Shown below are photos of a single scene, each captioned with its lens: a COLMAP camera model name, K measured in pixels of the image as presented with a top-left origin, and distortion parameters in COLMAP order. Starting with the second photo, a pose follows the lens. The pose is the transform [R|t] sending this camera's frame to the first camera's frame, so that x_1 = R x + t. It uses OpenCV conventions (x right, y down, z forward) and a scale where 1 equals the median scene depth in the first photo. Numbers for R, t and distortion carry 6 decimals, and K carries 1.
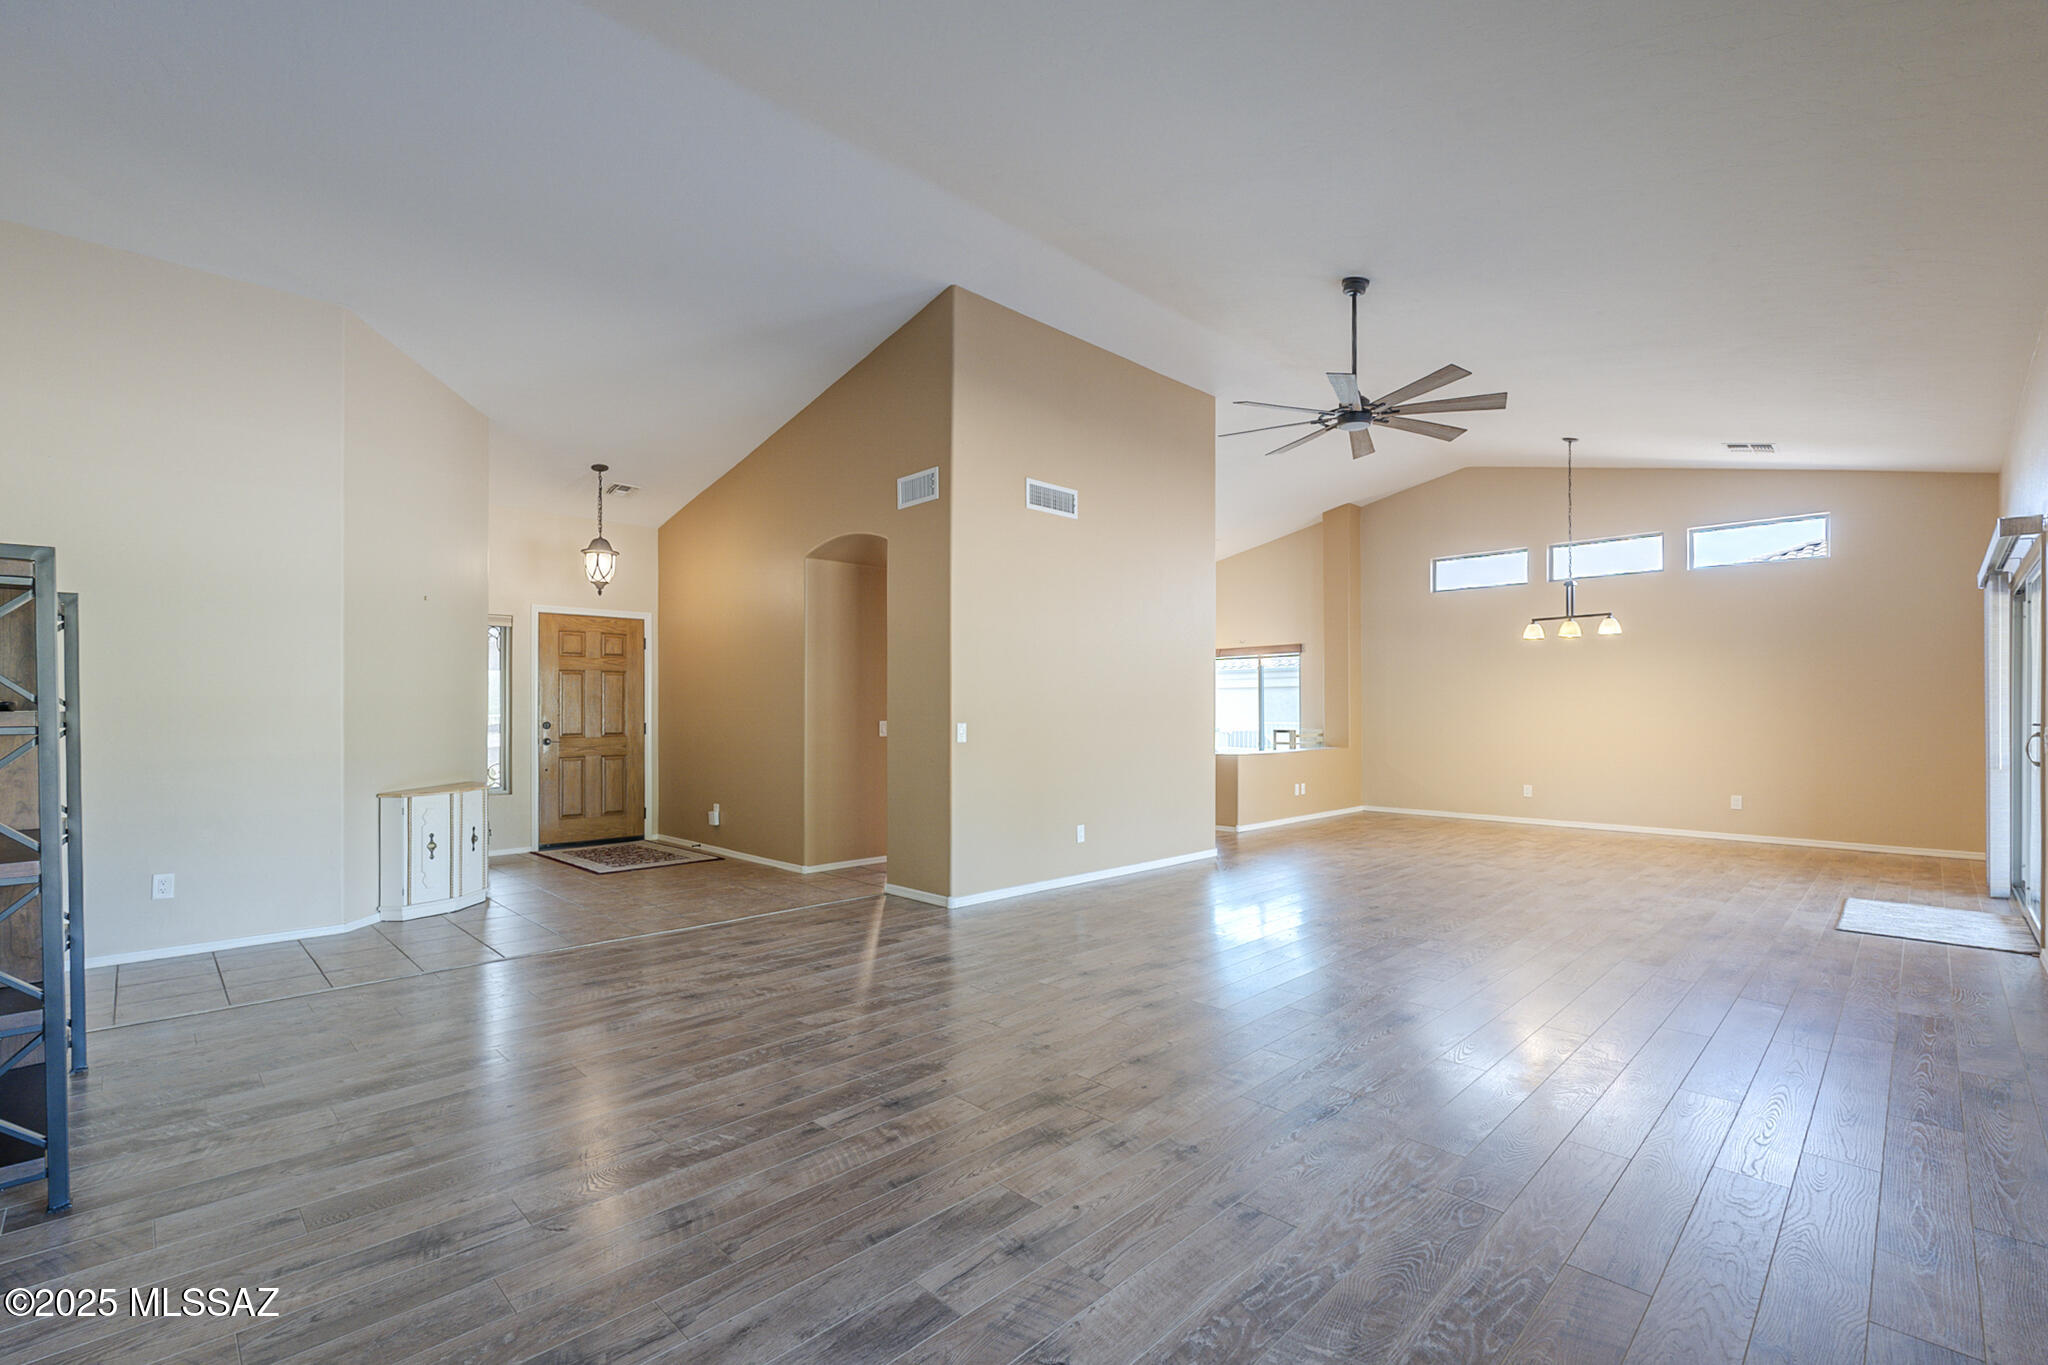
lens RADIAL K [[890.2, 0, 1009.8], [0, 890.2, 696.2], [0, 0, 1]] dist [-0.002221, -0.001191]
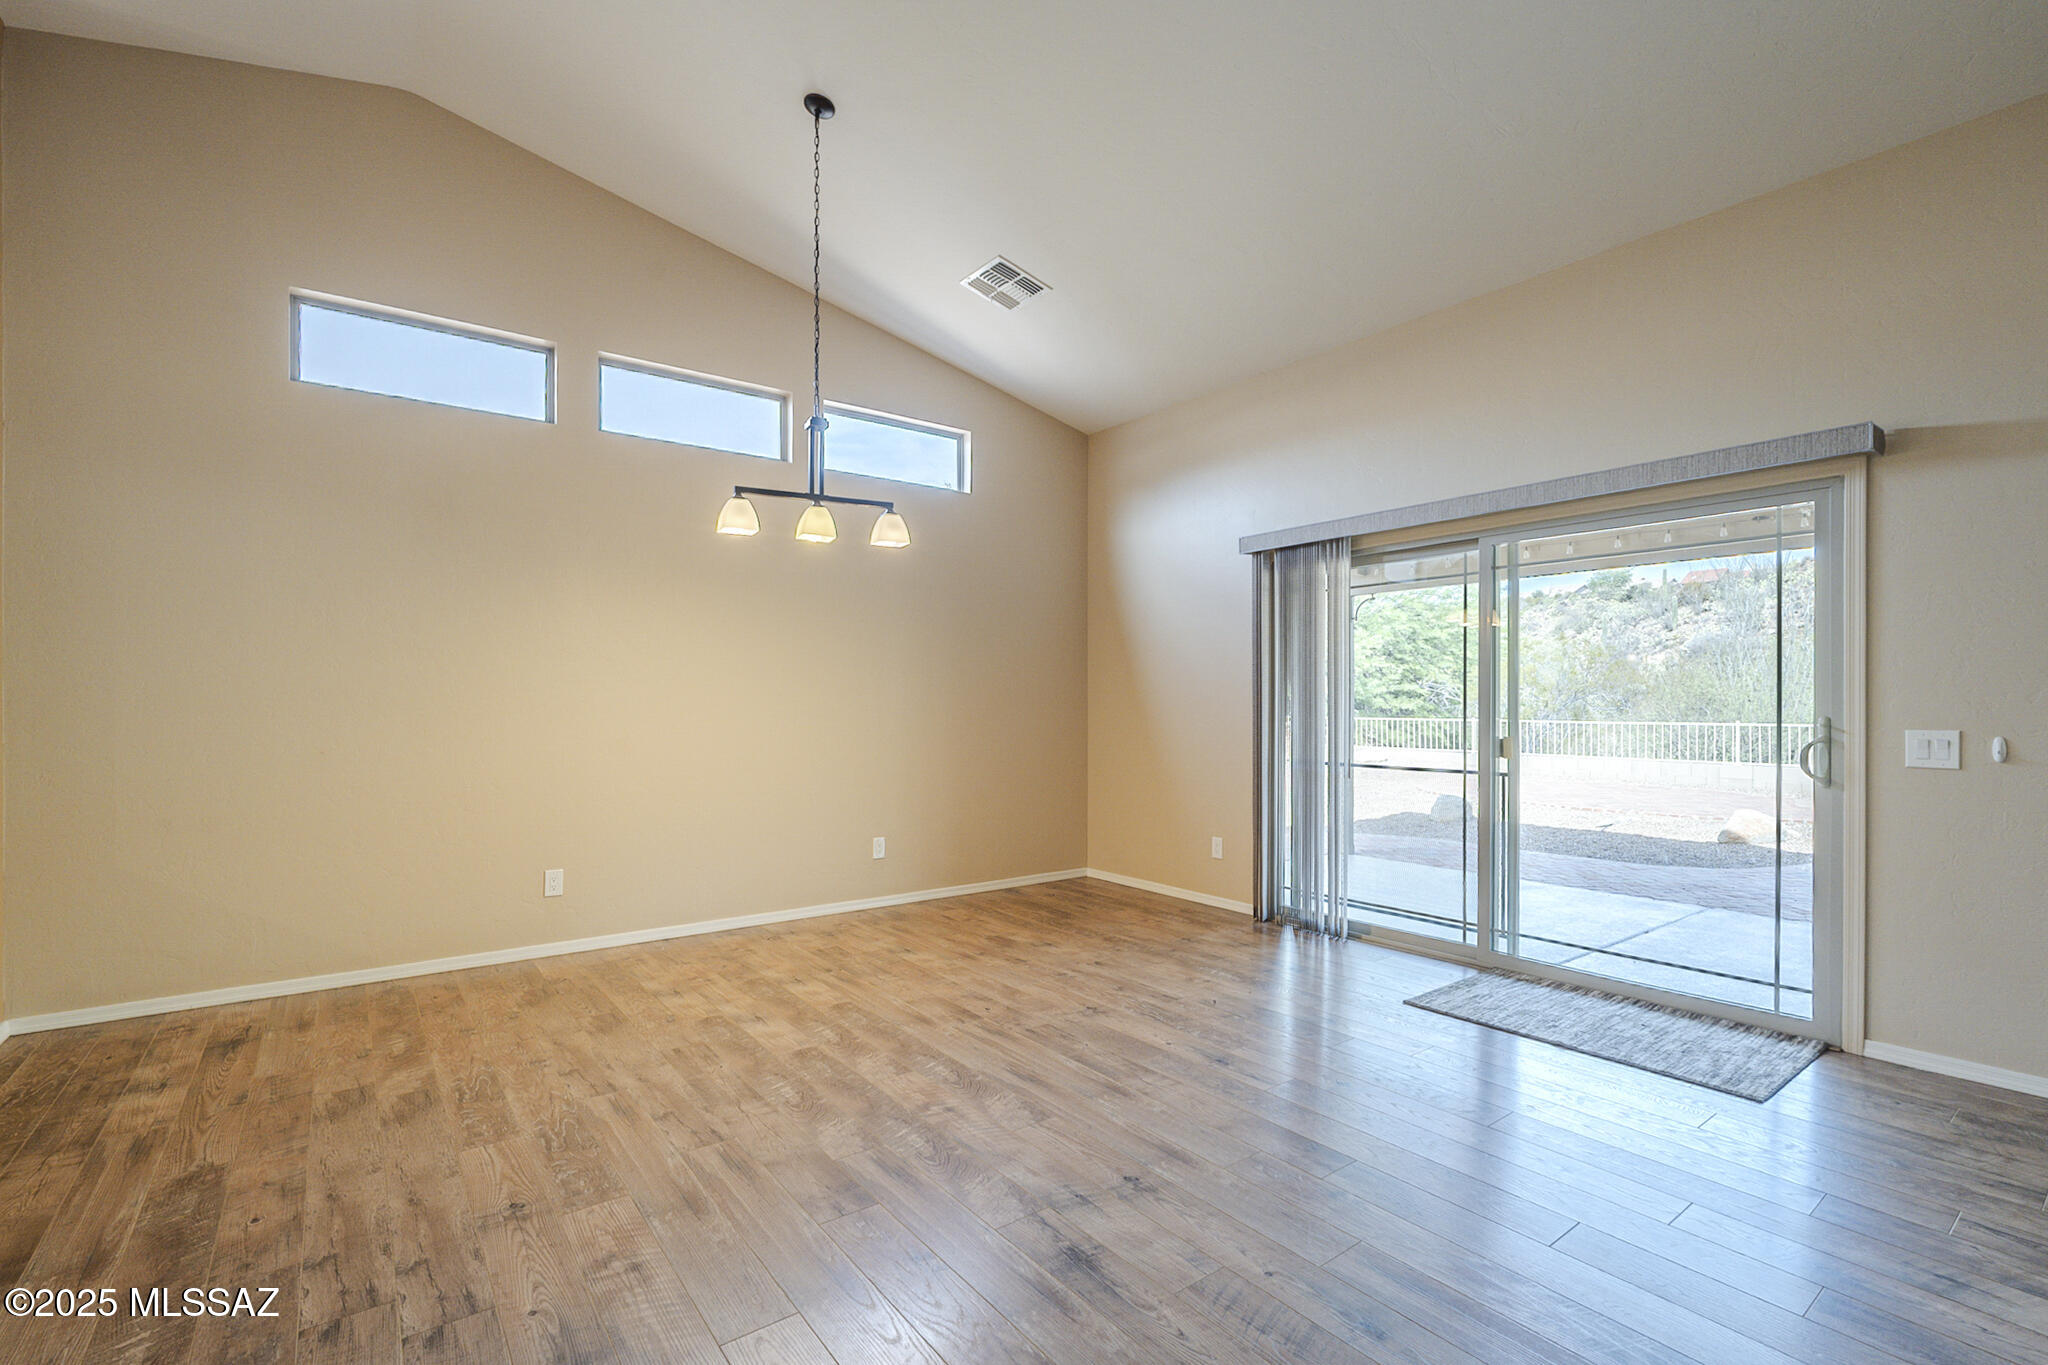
lens RADIAL K [[890.2, 0, 990.1], [0, 890.2, 709.1], [0, 0, 1]] dist [-0.002221, -0.001191]
pose [[0.116197, -0.005495, 0.993211, 0.191465], [-0.010892, 0.999918, 0.006807, 0.014085], [-0.993166, -0.011609, 0.116128, 0.858641]]
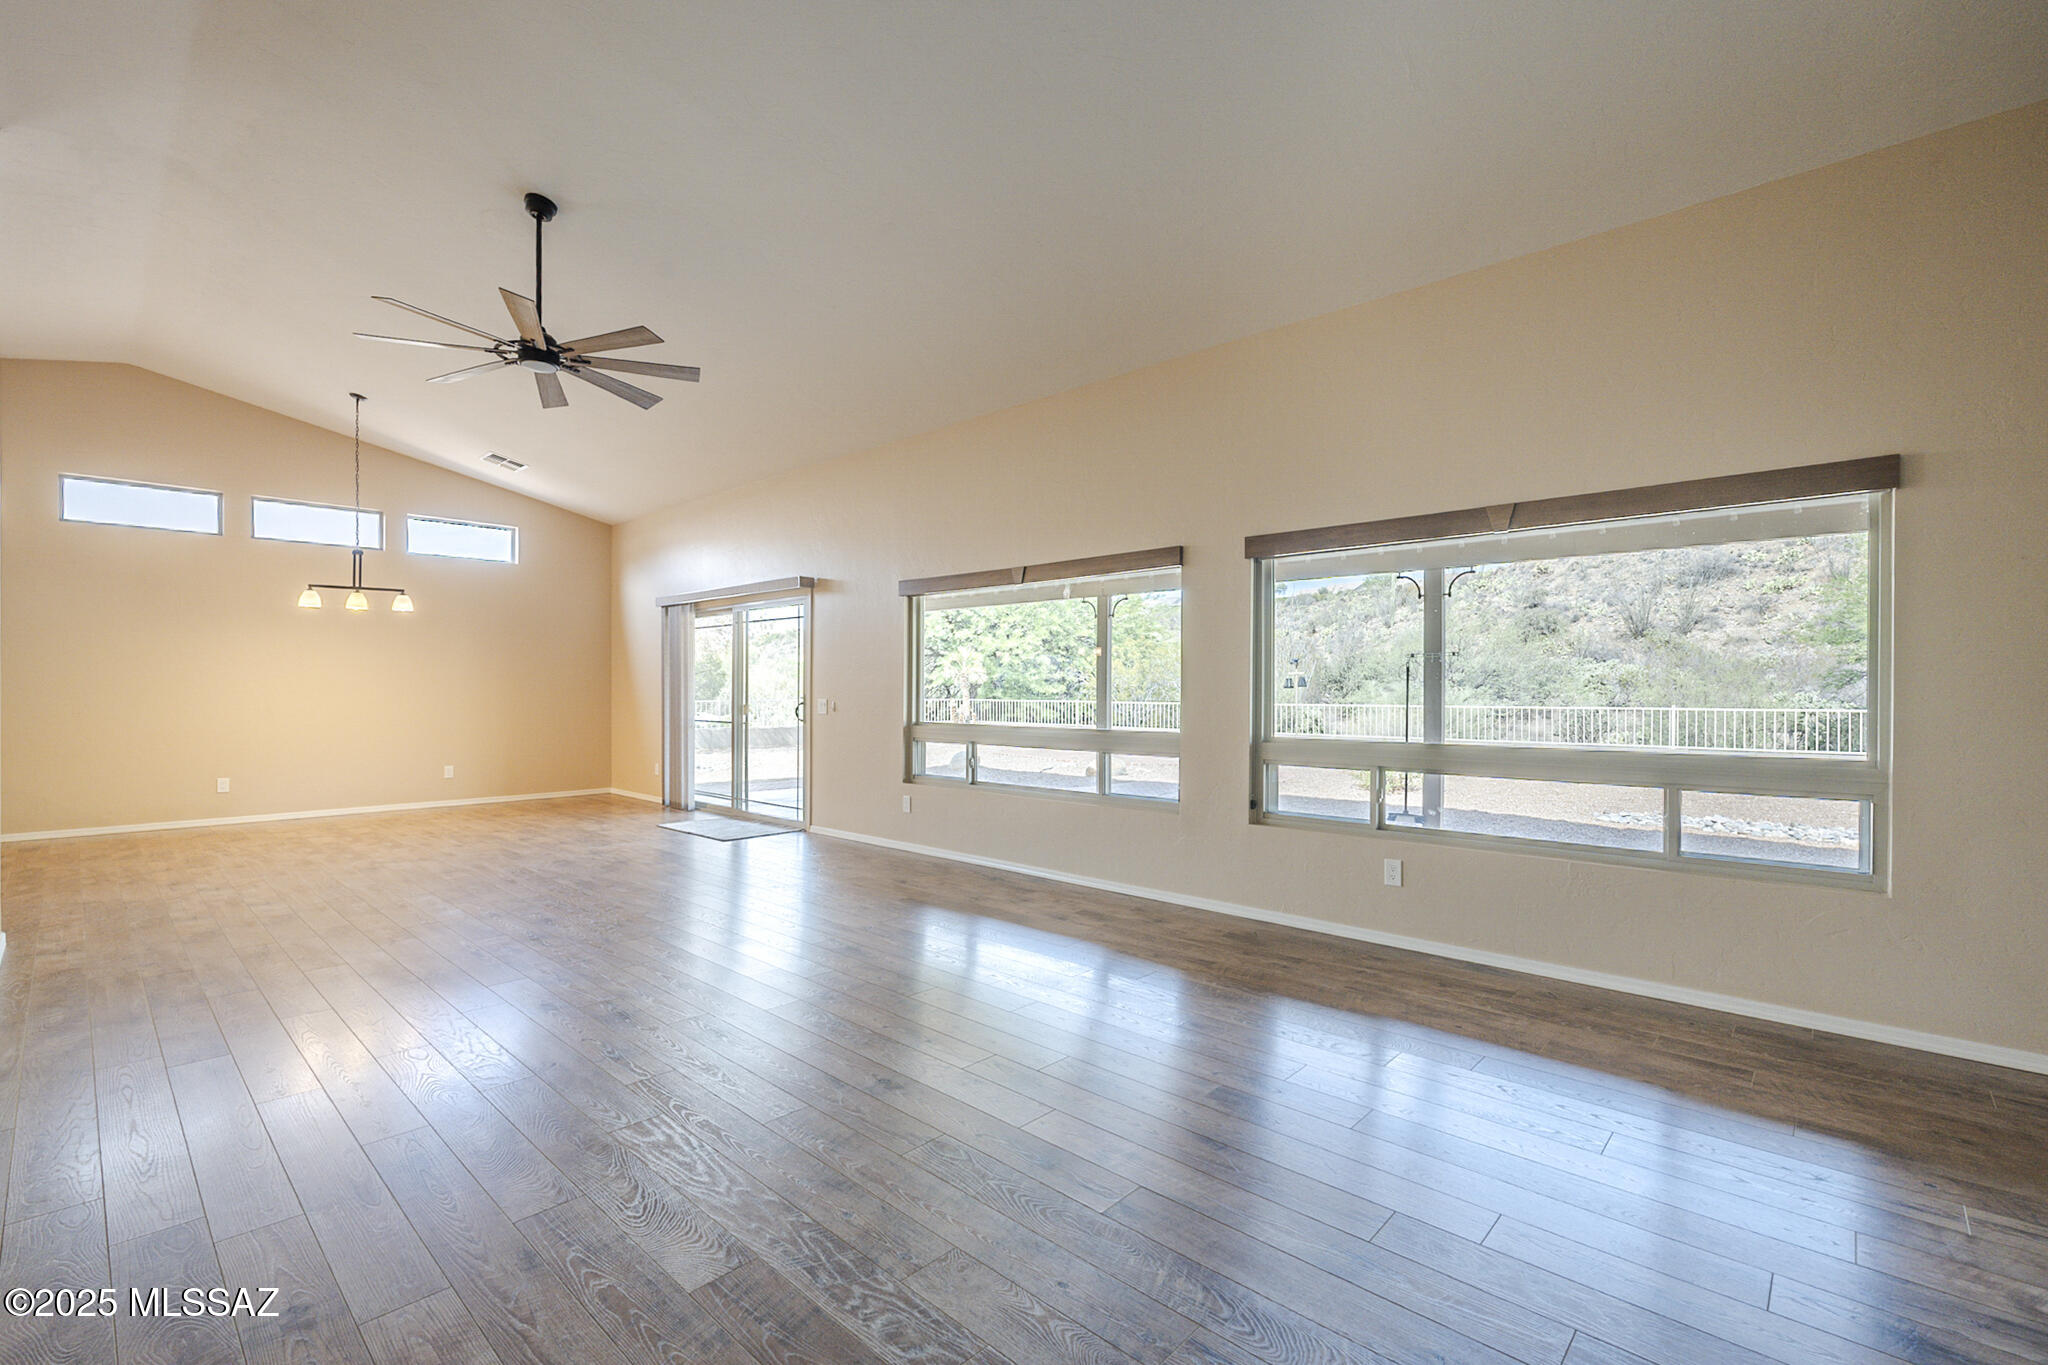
lens RADIAL K [[890.2, 0, 1004.2], [0, 890.2, 698.5], [0, 0, 1]] dist [-0.002221, -0.001191]
pose [[-0.060965, -0.011295, 0.998076, -0.337134], [-0.013193, 0.999858, 0.010509, 0.007228], [-0.998053, -0.012527, -0.061106, 0.381810]]
